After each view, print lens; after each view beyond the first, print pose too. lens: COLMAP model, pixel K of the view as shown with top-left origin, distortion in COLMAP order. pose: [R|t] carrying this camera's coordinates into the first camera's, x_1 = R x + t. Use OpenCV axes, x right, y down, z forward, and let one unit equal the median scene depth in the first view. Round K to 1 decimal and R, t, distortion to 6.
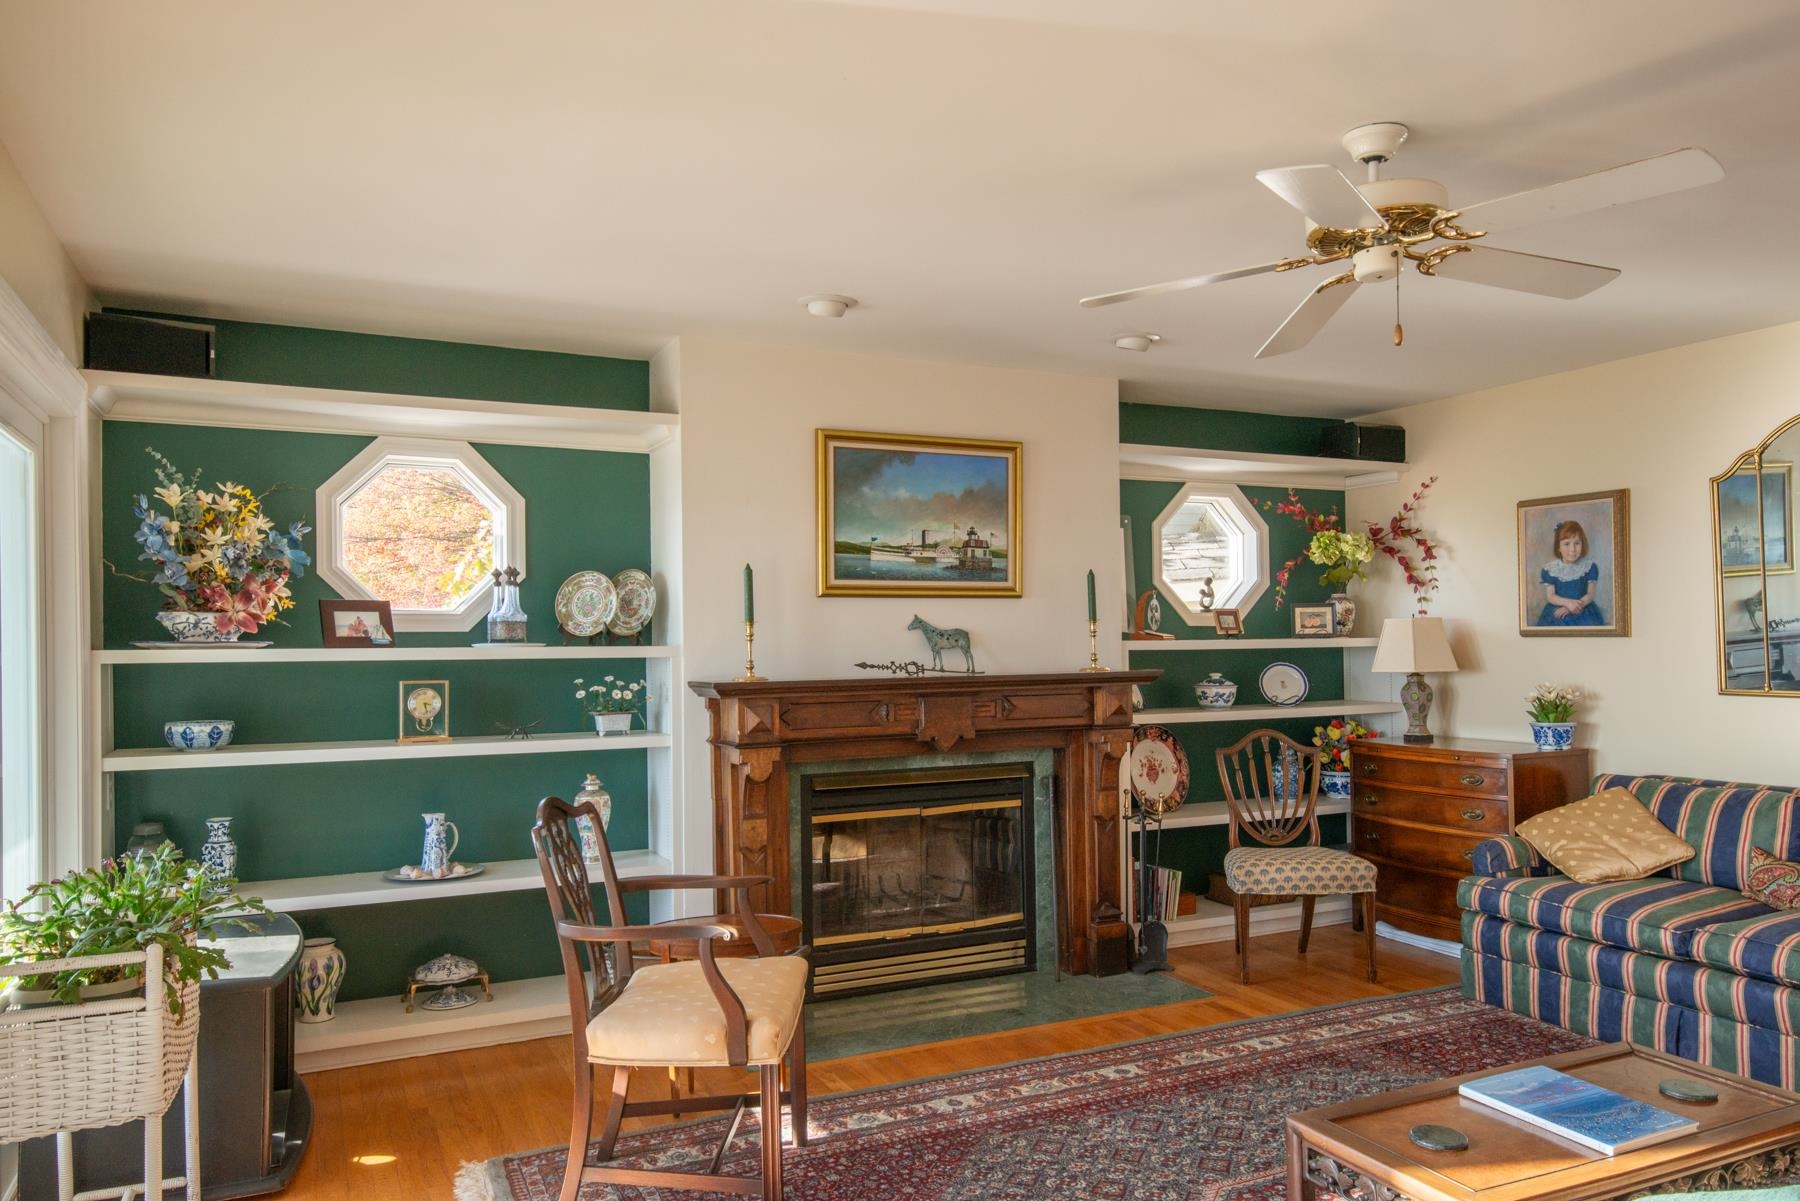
lens RADIAL K [[1316.3, 0, 900.0], [0, 1316.3, 600.5], [0, 0, 1]] dist [0.068891, -0.000304]
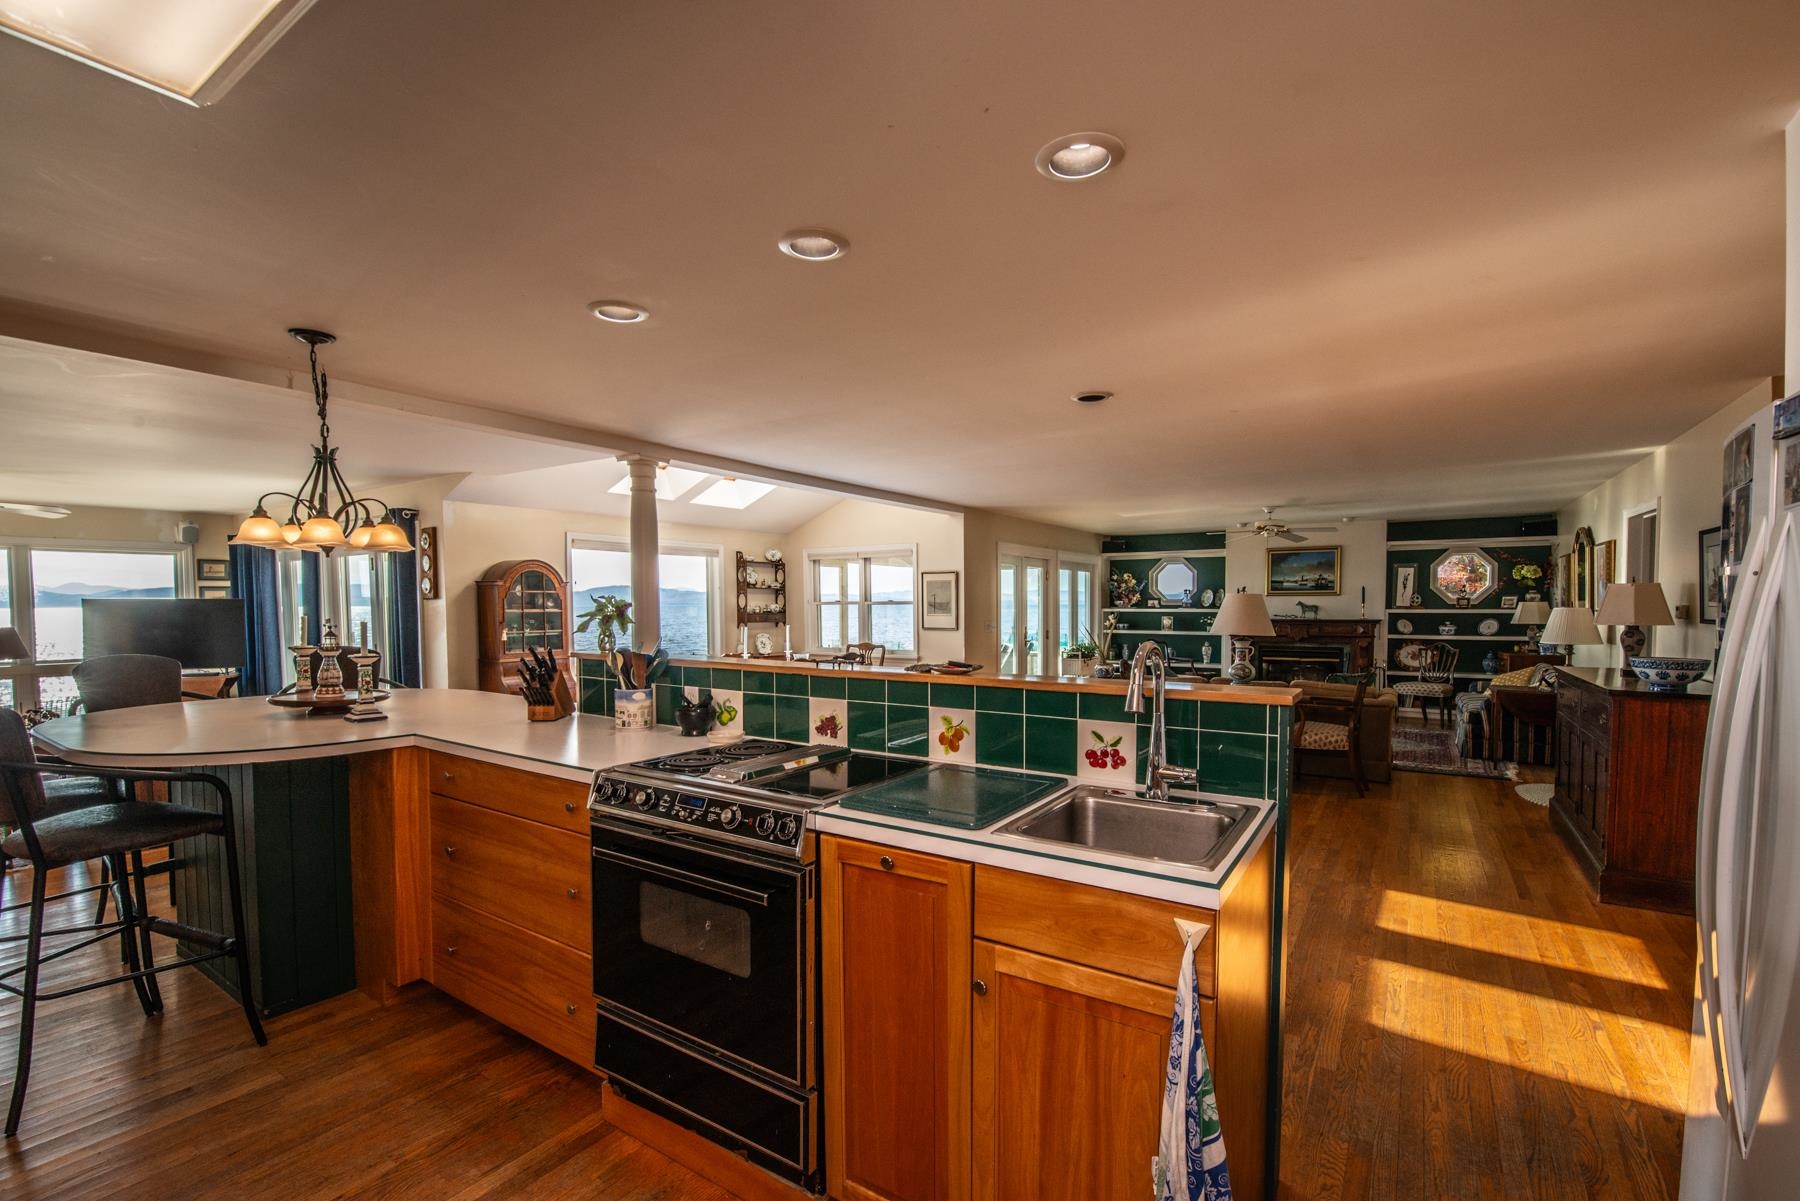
lens RADIAL K [[792.0, 0, 900.0], [0, 792.0, 600.5], [0, 0, 1]] dist [-0.000112, -0.000011]
pose [[0.477755, 0.001212, -0.878492, 1.310764], [0.019744, 0.999732, 0.012117, -0.035057], [0.878271, -0.023134, 0.477603, -0.873229]]
